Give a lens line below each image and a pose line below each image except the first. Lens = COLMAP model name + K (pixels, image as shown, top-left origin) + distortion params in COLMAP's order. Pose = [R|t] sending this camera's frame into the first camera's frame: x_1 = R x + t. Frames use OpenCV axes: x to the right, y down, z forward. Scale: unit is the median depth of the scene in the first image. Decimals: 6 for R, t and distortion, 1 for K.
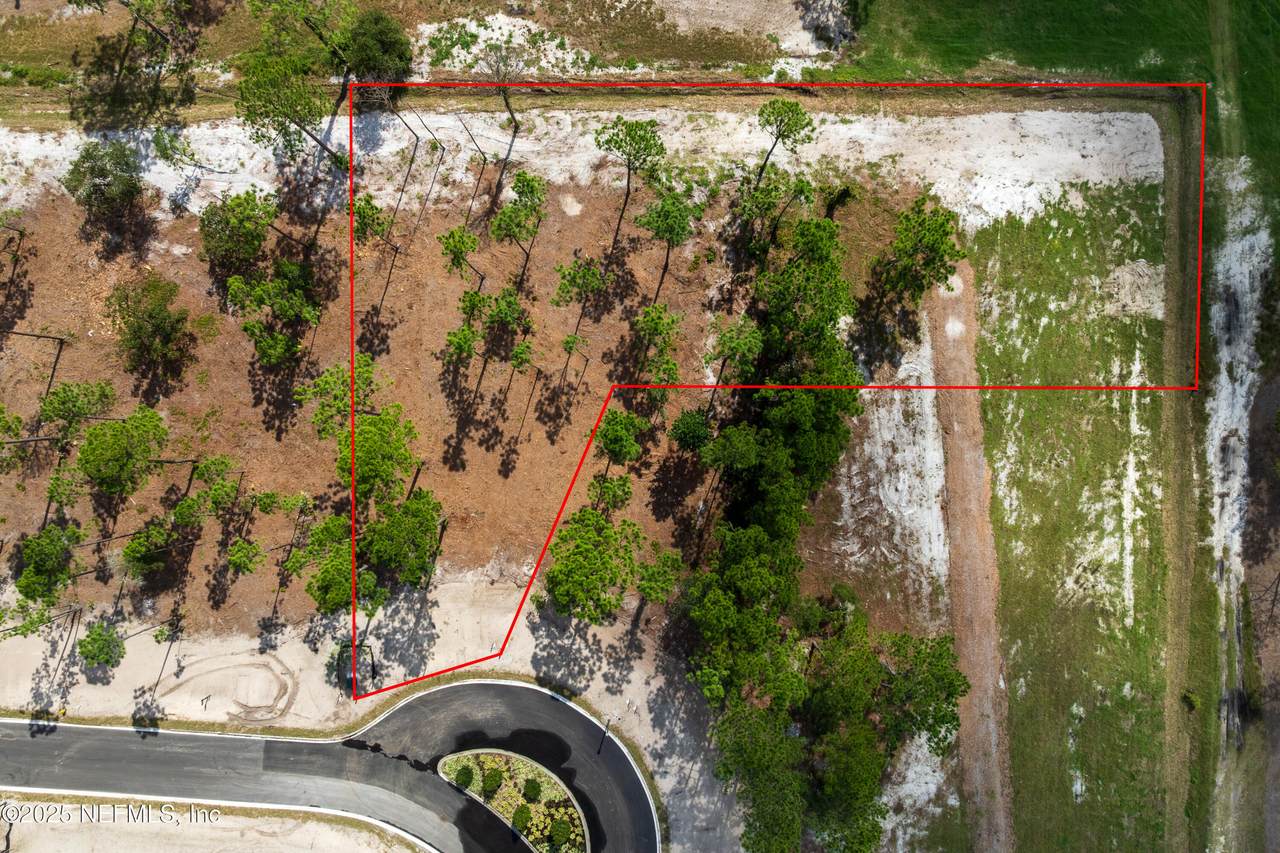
lens RADIAL K [[916.3, 0, 638.7], [0, 916.3, 425.3], [0, 0, 1]] dist [-0.037284, 0.016305]
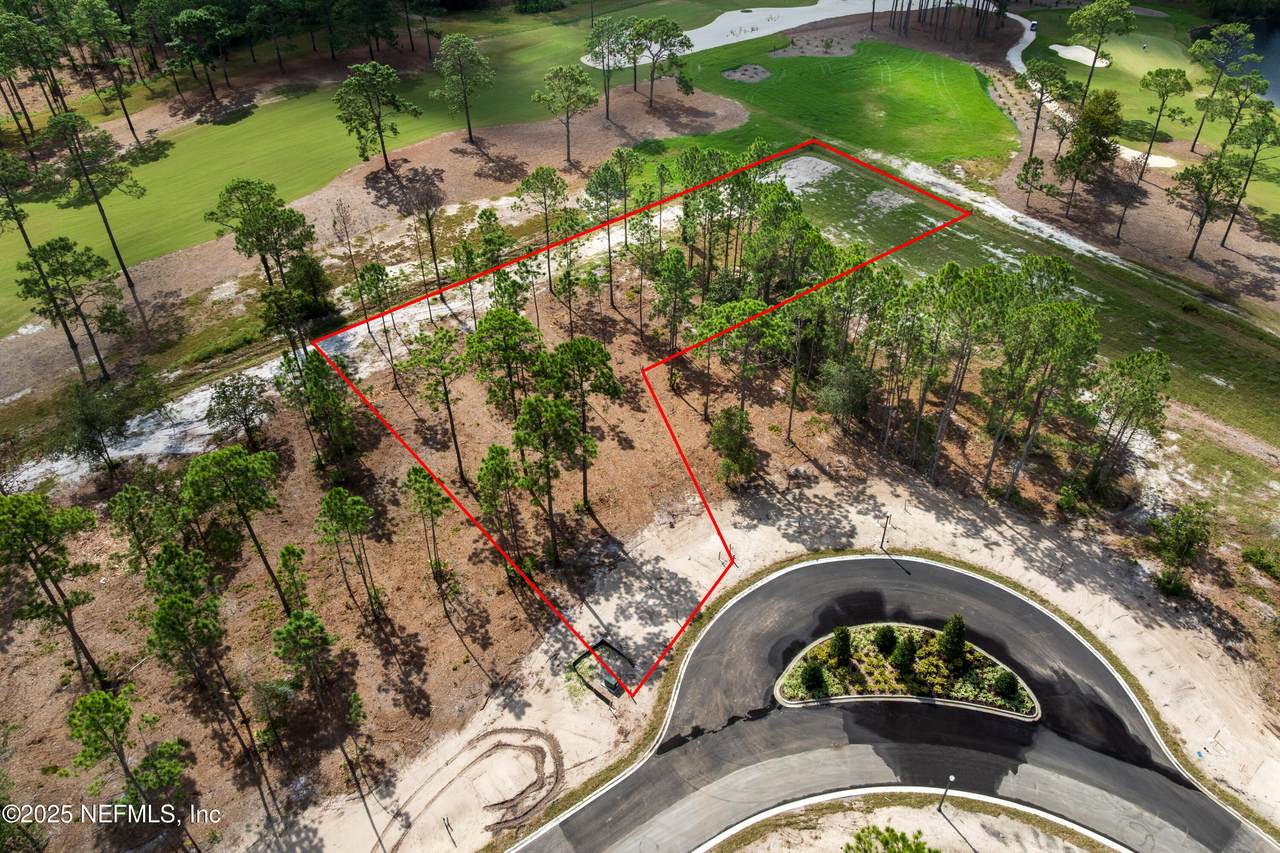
lens RADIAL K [[916.3, 0, 643.1], [0, 916.3, 434.3], [0, 0, 1]] dist [-0.037284, 0.016305]
pose [[0.781310, -0.390670, 0.486756, -0.575346], [0.624118, 0.495987, -0.603717, 0.641900], [-0.005570, 0.775483, 0.631343, 0.377914]]
